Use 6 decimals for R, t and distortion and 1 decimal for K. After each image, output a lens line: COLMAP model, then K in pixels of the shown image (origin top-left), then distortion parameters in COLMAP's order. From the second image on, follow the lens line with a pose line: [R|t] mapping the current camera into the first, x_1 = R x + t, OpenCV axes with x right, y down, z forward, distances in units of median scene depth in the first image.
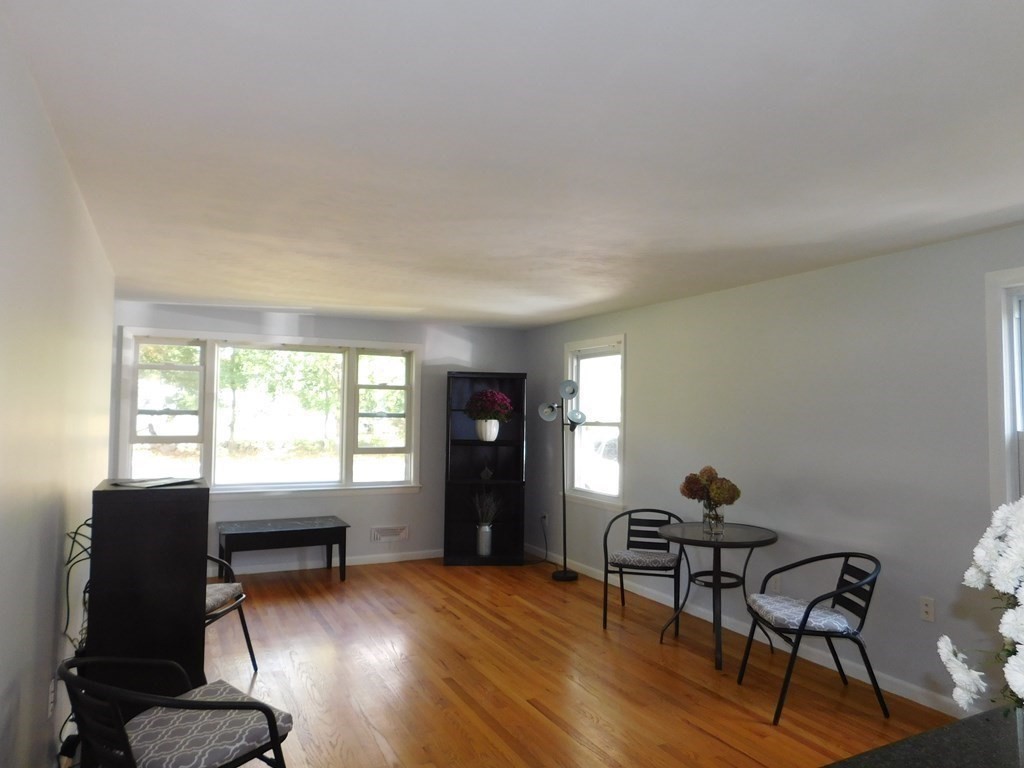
lens RADIAL K [[677.3, 0, 509.5], [0, 677.3, 383.6], [0, 0, 1]] dist [-0.066569, 0.049887]
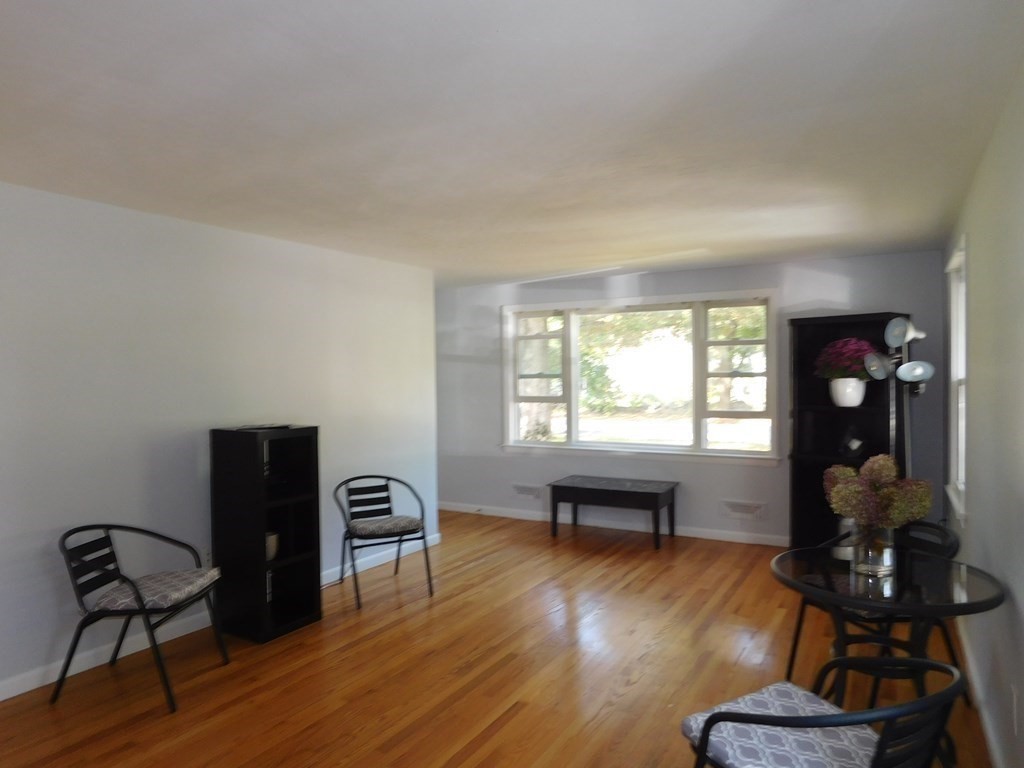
lens RADIAL K [[677.3, 0, 509.5], [0, 677.3, 383.6], [0, 0, 1]] dist [-0.066569, 0.049887]
pose [[0.536772, -0.009784, -0.843671, 0.415200], [0.051301, 0.998461, 0.021060, 0.026469], [0.842166, -0.054586, 0.536448, 0.302597]]
